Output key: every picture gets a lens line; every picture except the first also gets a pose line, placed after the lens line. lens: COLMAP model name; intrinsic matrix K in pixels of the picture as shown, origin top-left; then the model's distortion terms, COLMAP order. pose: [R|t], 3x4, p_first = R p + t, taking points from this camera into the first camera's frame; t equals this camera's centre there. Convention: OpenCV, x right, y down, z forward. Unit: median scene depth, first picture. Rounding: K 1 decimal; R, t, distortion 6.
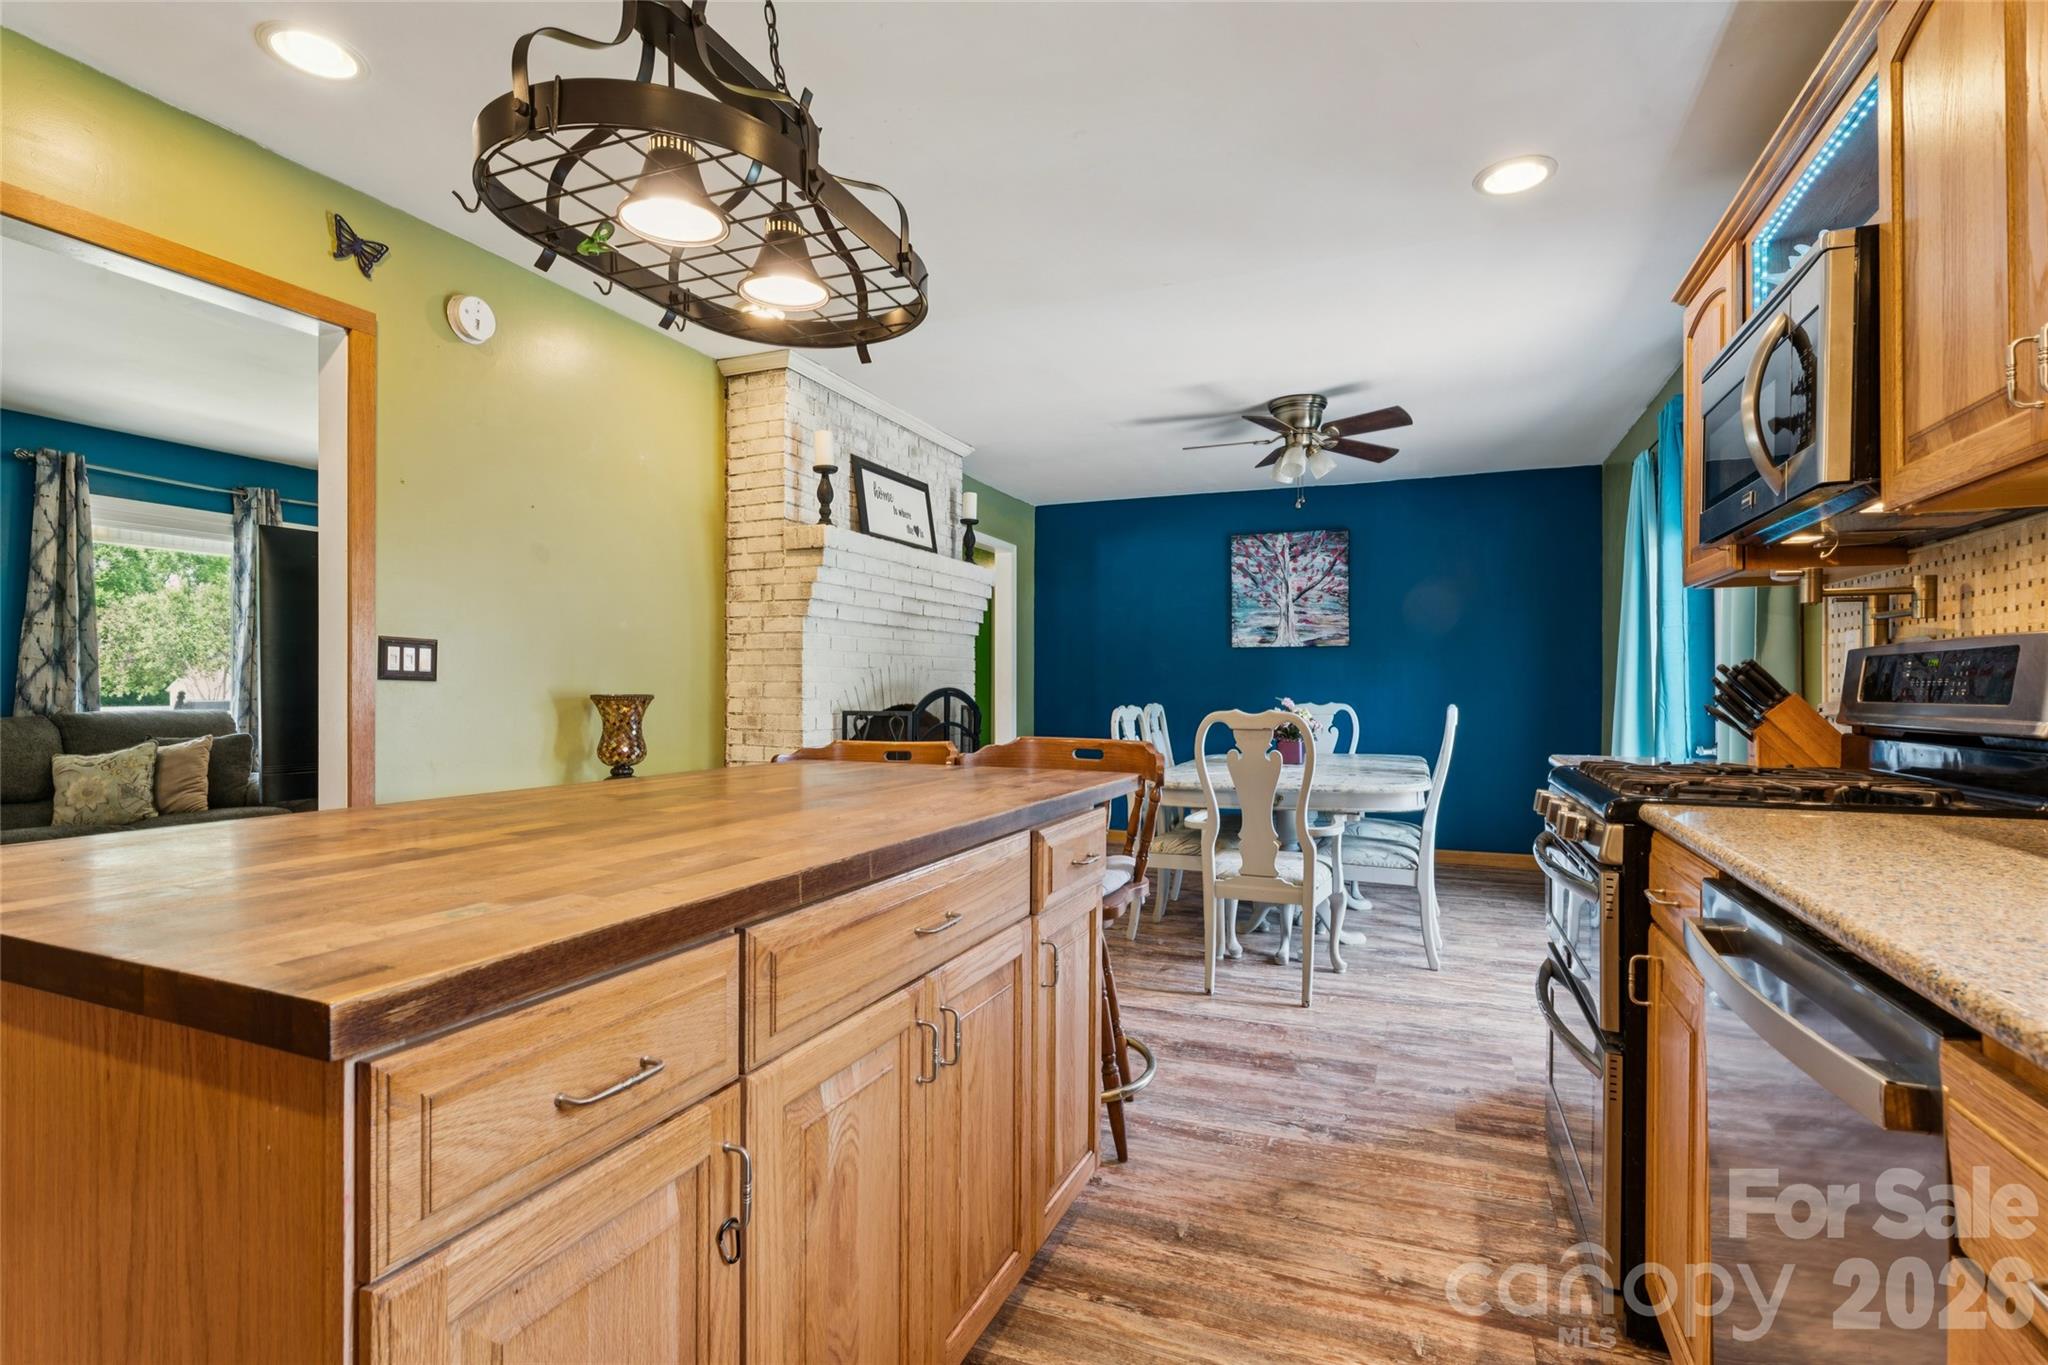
lens RADIAL K [[963.4, 0, 1022.3], [0, 963.4, 697.5], [0, 0, 1]] dist [-0.000071, 0.000273]
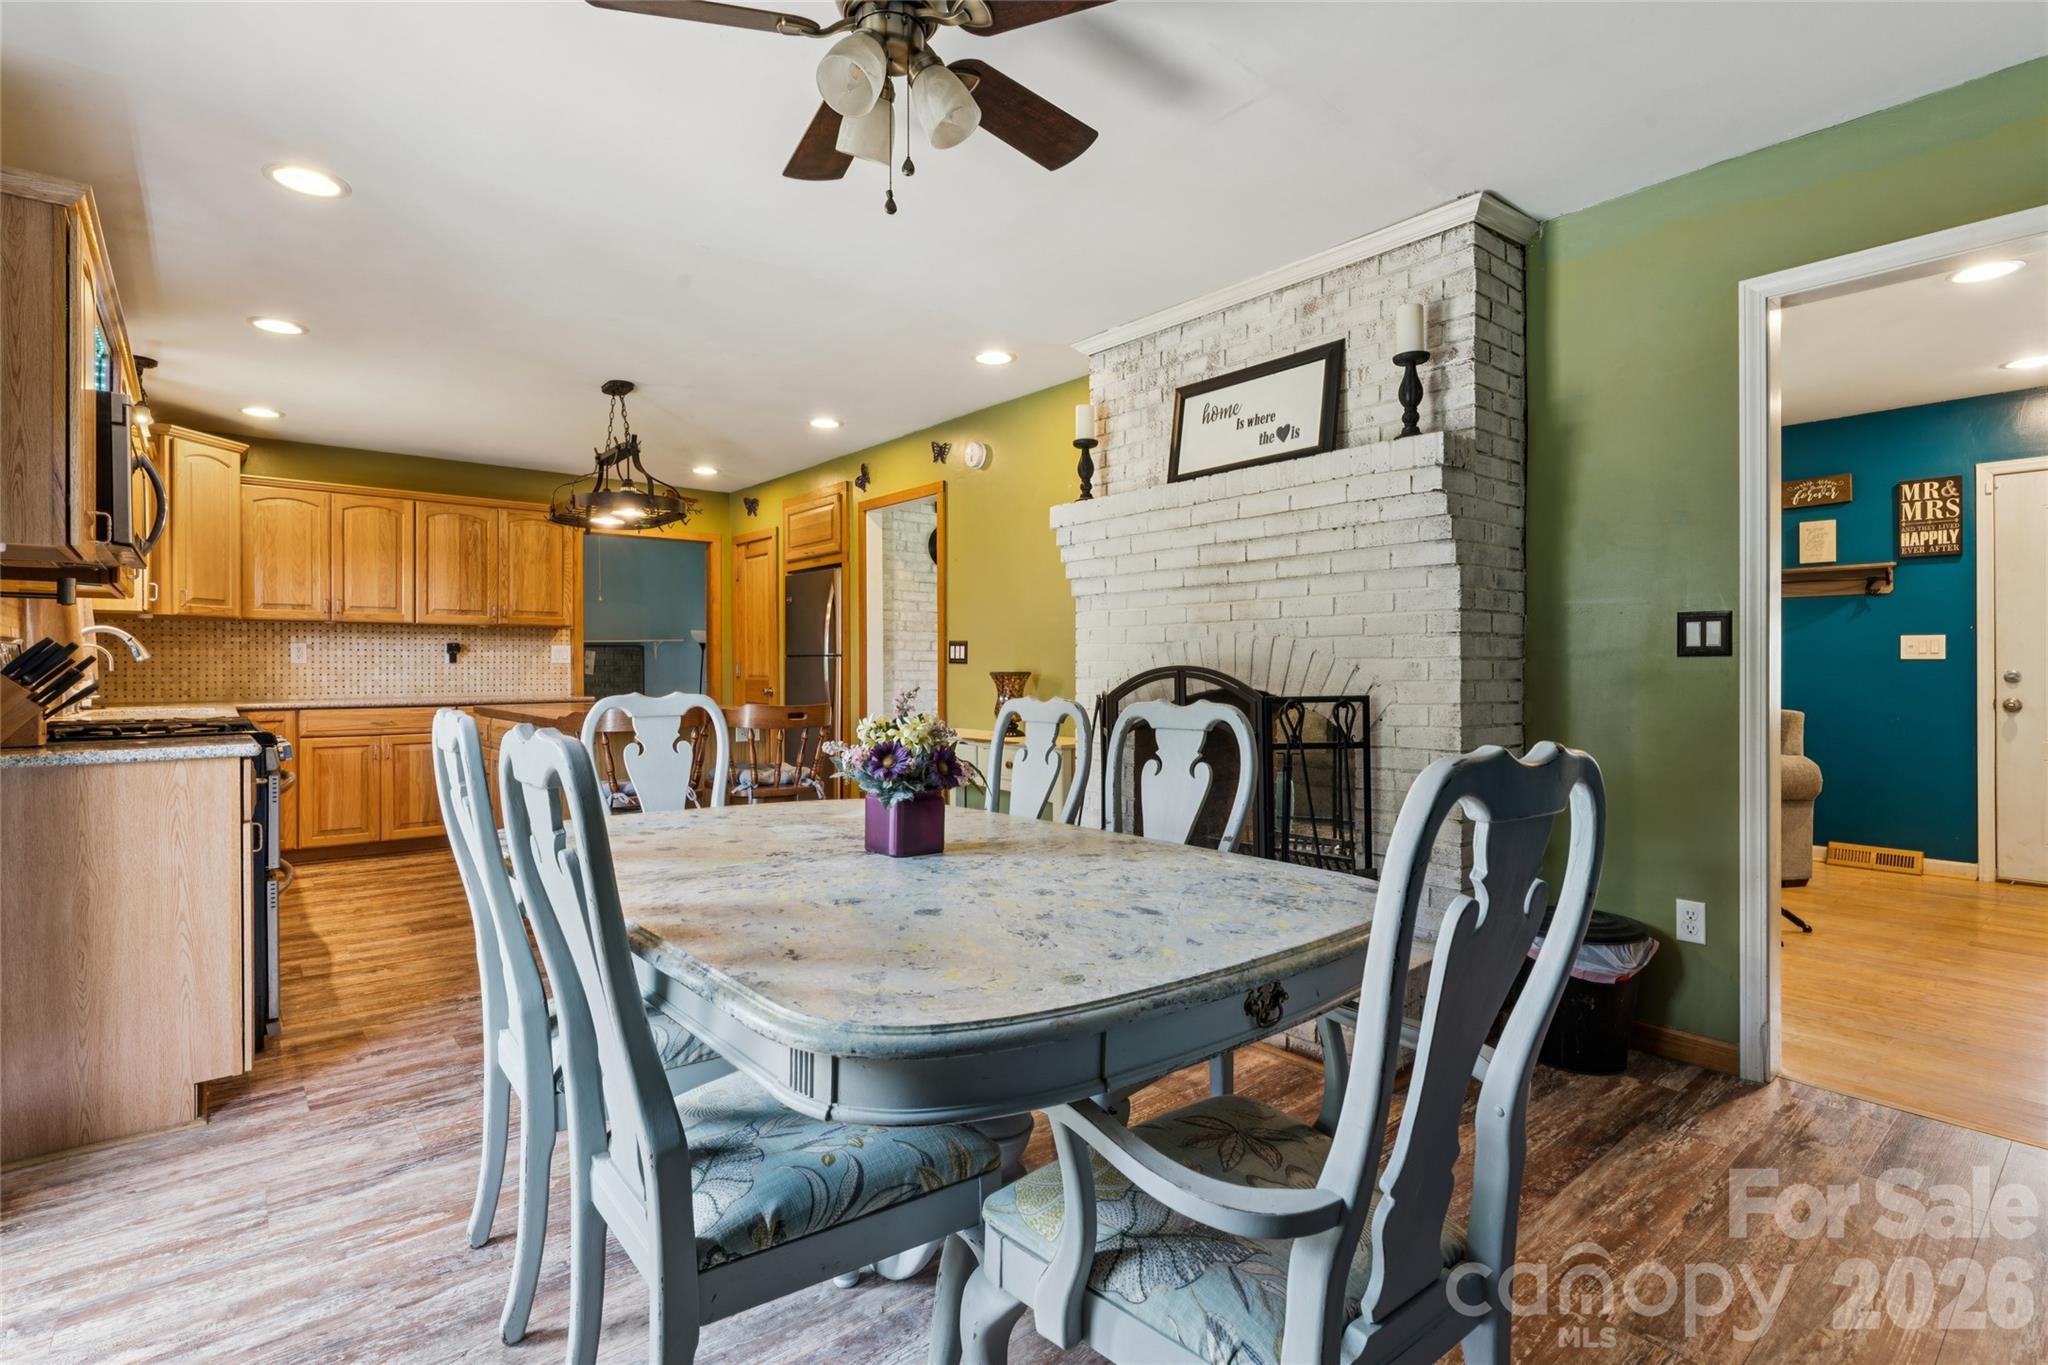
lens RADIAL K [[963.4, 0, 1015.3], [0, 963.4, 668.4], [0, 0, 1]] dist [-0.000071, 0.000273]
pose [[-0.460961, 0.000669, -0.887420, 0.588631], [-0.007729, 0.999959, 0.004768, -0.010502], [0.887387, 0.009057, -0.460937, 1.171603]]
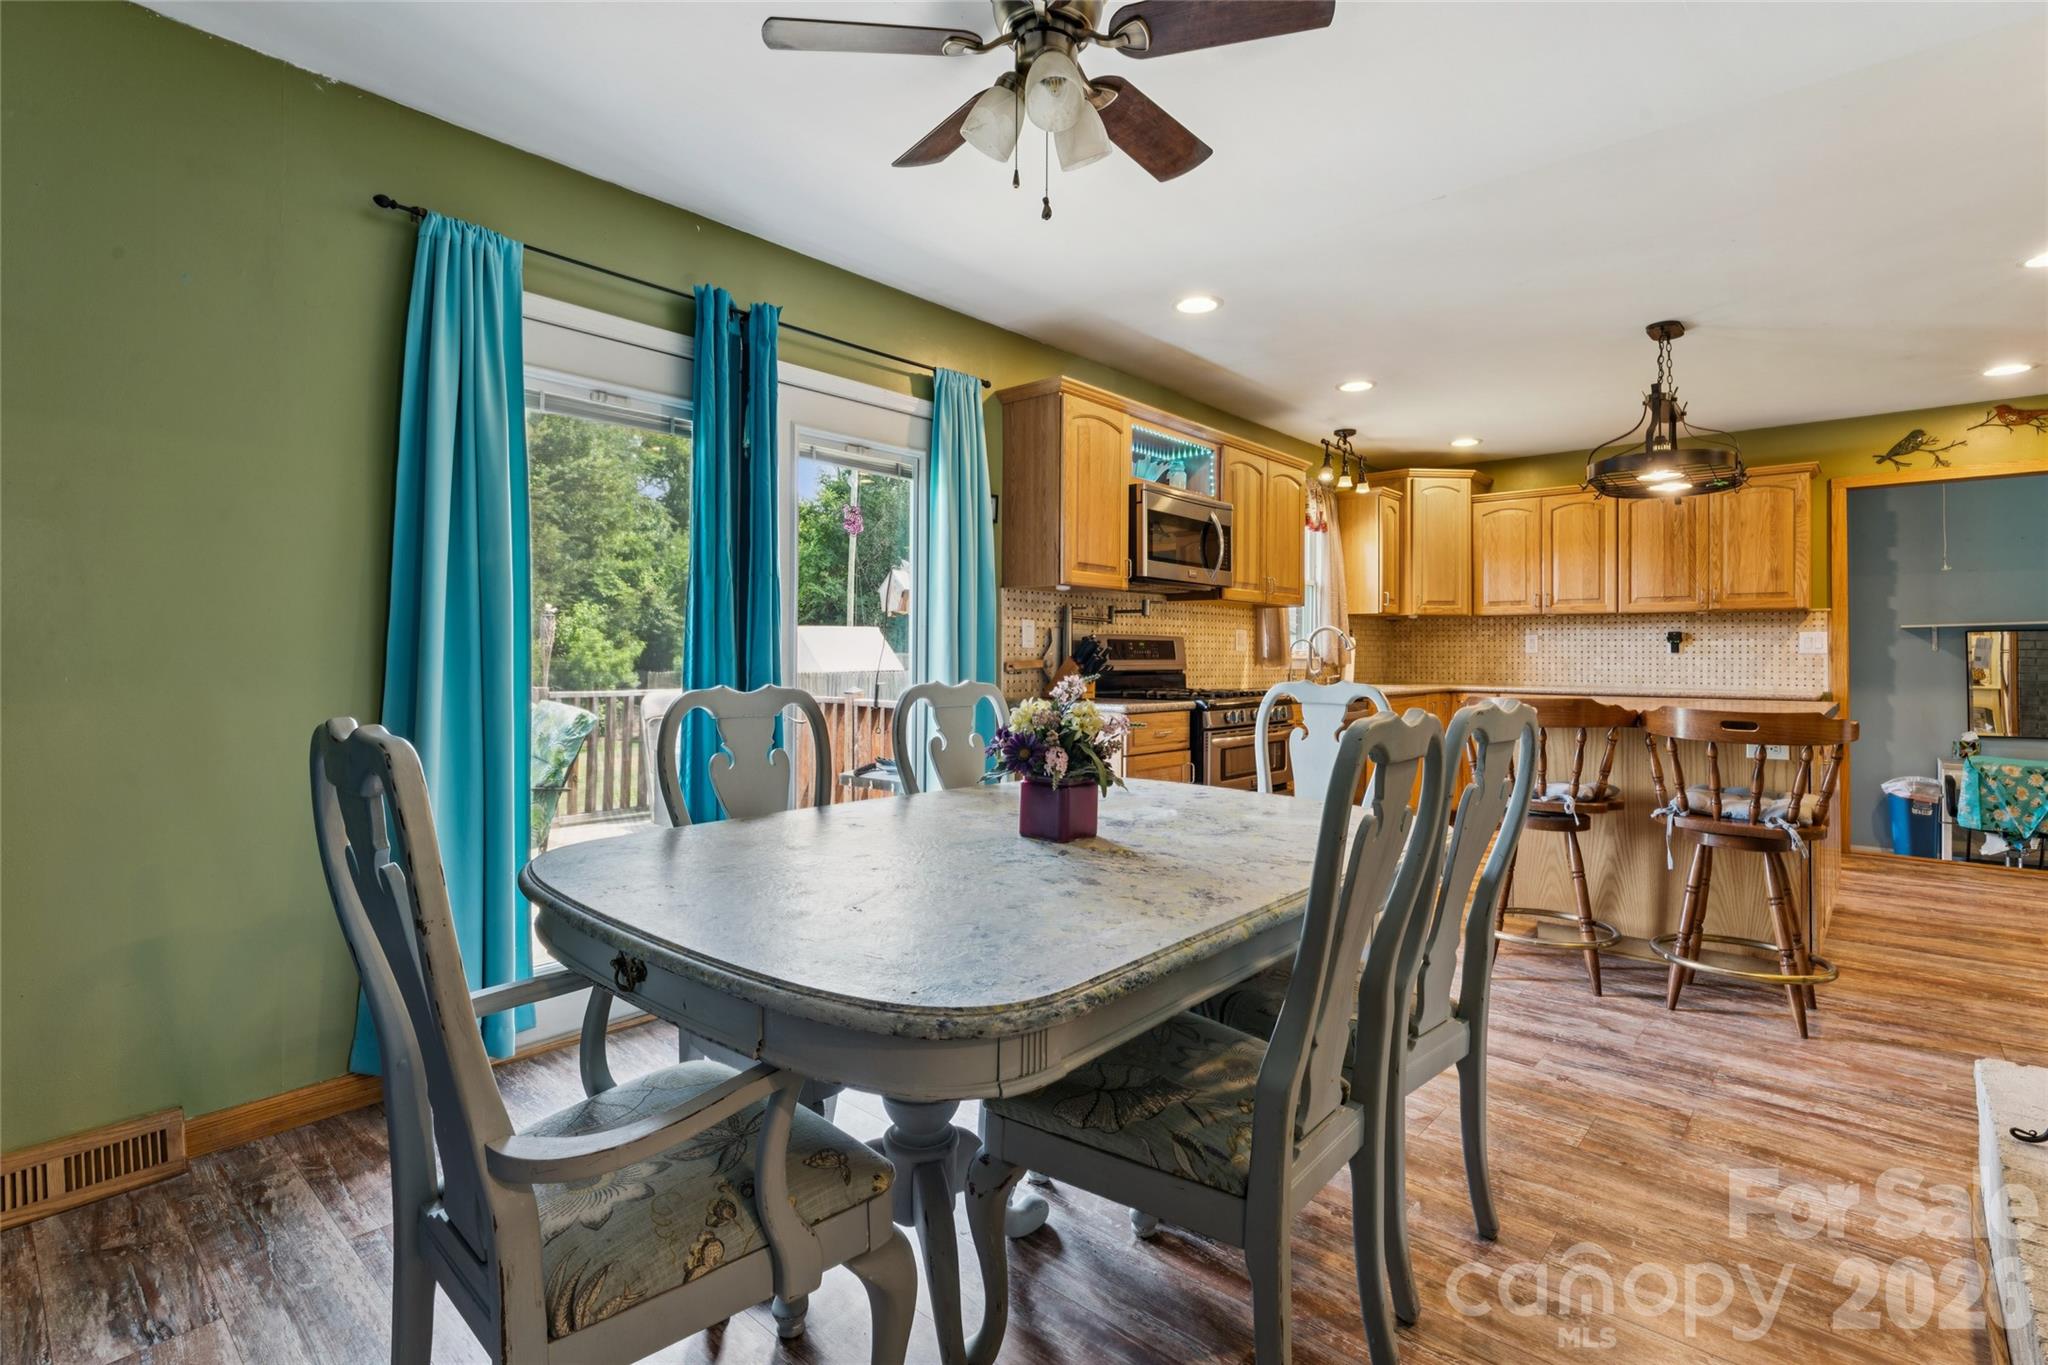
lens RADIAL K [[963.4, 0, 1034.2], [0, 963.4, 645.5], [0, 0, 1]] dist [-0.000071, 0.000273]
pose [[-0.948151, -0.003643, 0.317798, 0.152300], [-0.003772, 0.999993, 0.000207, -0.012294], [-0.317796, -0.001002, -0.948158, 1.328052]]
